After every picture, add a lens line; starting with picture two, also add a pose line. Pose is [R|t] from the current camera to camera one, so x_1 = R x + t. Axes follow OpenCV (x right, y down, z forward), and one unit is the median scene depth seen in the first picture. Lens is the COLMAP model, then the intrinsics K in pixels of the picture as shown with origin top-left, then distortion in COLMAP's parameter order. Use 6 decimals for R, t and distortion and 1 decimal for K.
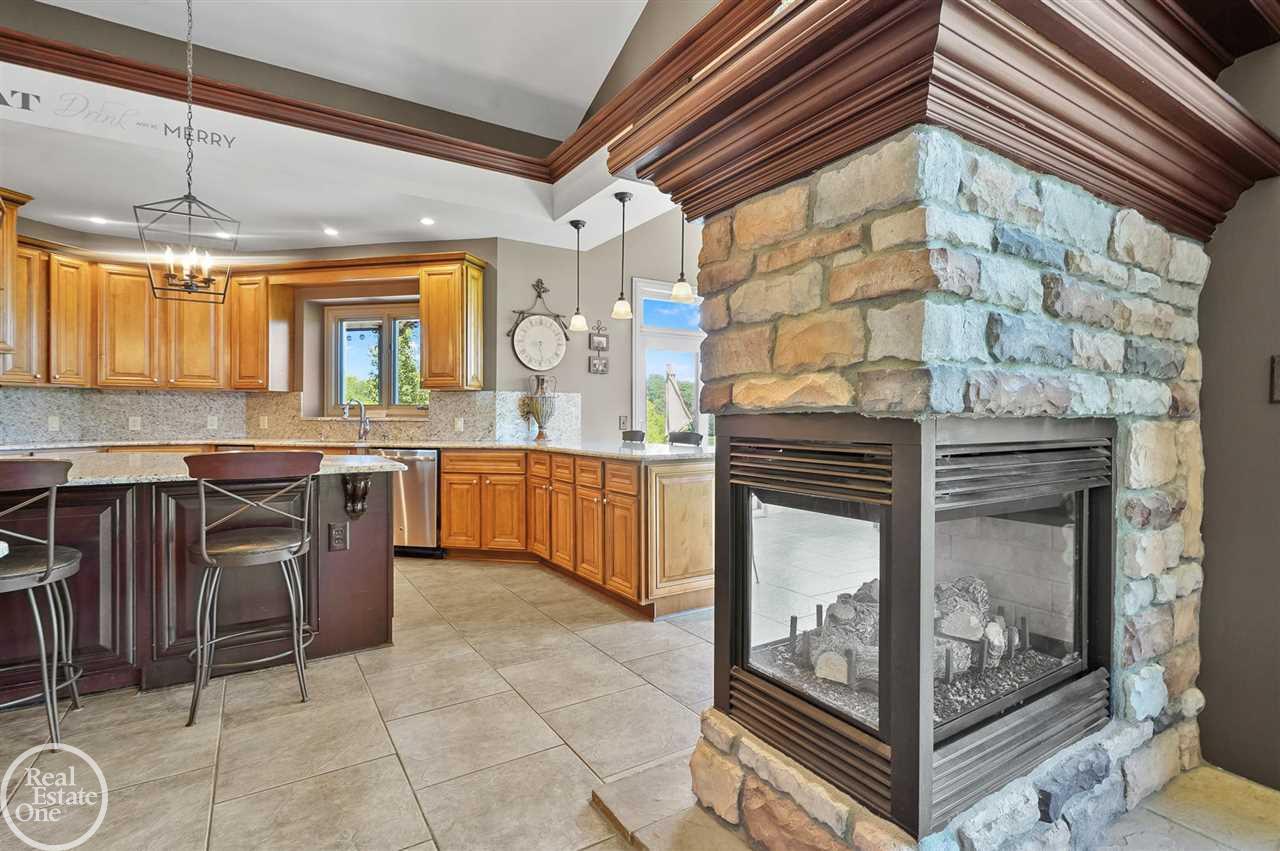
lens RADIAL K [[595.7, 0, 636.3], [0, 595.7, 410.1], [0, 0, 1]] dist [-0.005246, 0.003881]
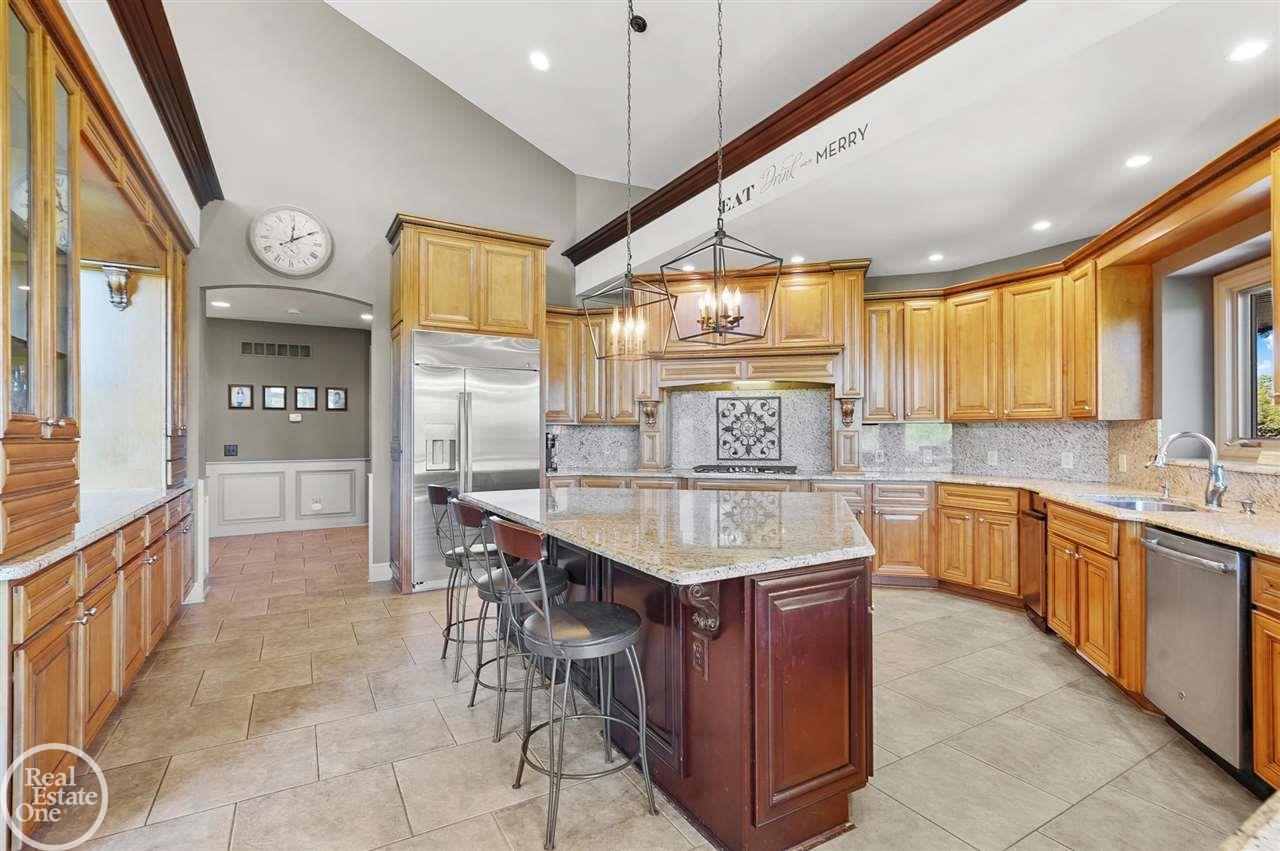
lens RADIAL K [[595.7, 0, 664.8], [0, 595.7, 420.2], [0, 0, 1]] dist [-0.005246, 0.003881]
pose [[-0.013530, -0.020280, -0.999703, 0.101429], [0.010601, 0.999735, -0.020424, -0.023956], [0.999852, -0.010874, -0.013311, 0.505809]]
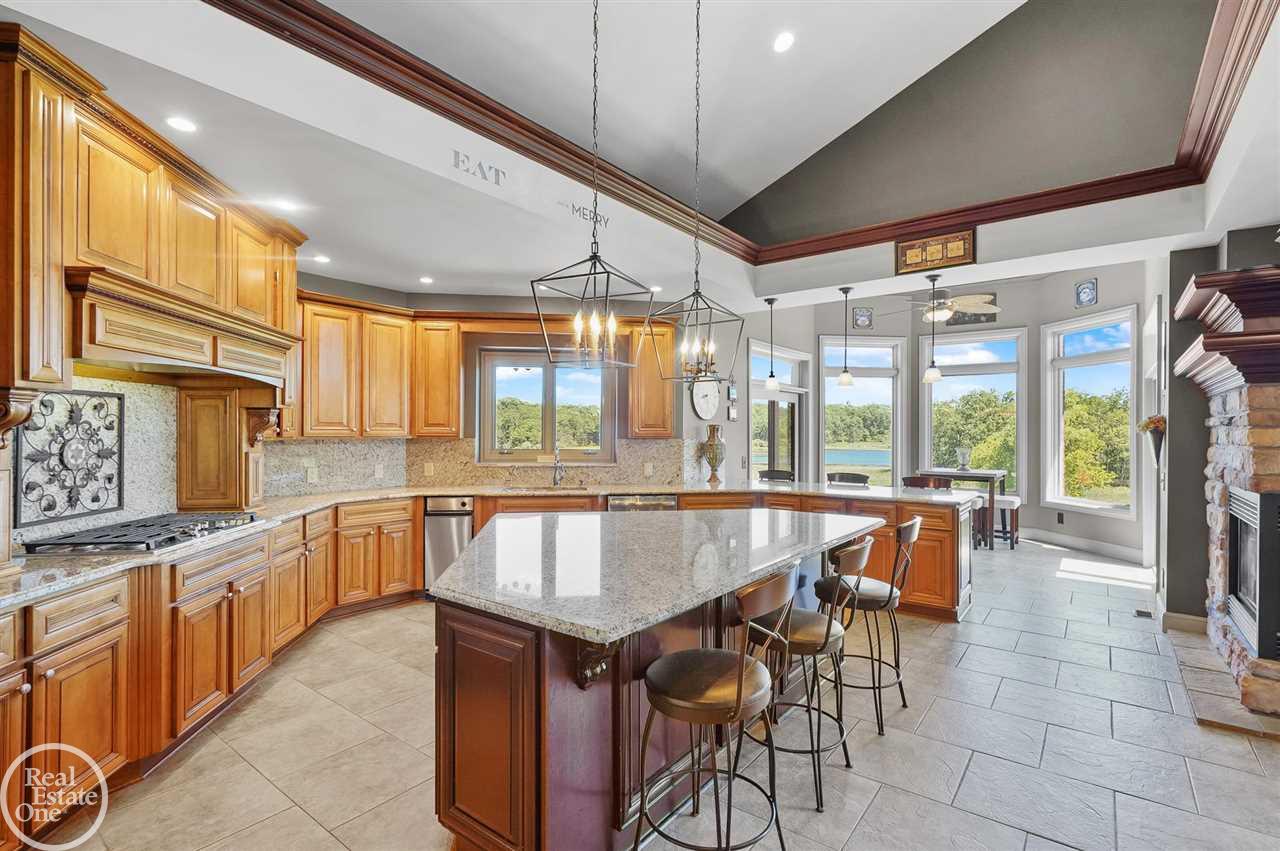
lens RADIAL K [[595.7, 0, 648.7], [0, 595.7, 431.6], [0, 0, 1]] dist [-0.005246, 0.003881]
pose [[0.938007, -0.000532, 0.346616, -0.681745], [-0.002641, 0.999959, 0.008682, -0.054903], [-0.346606, -0.009059, 0.937967, -0.031189]]
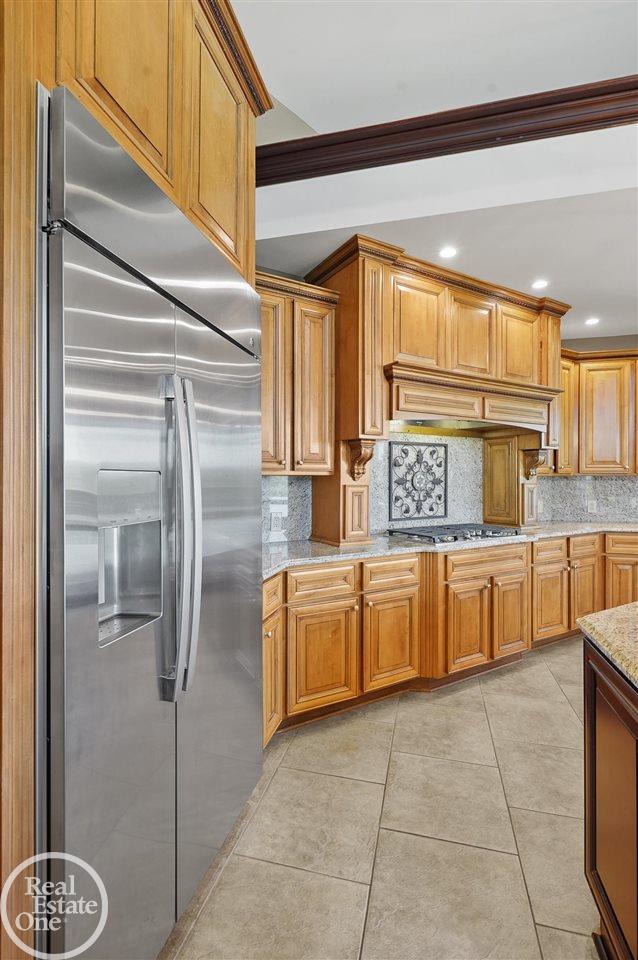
lens RADIAL K [[446.8, 0, 320.4], [0, 446.8, 477.9], [0, 0, 1]] dist [-0.005246, 0.003881]
pose [[0.682948, -0.000806, -0.730467, -0.591552], [0.006137, 0.999970, 0.004634, -0.037469], [0.730442, -0.007648, 0.682932, 0.079439]]
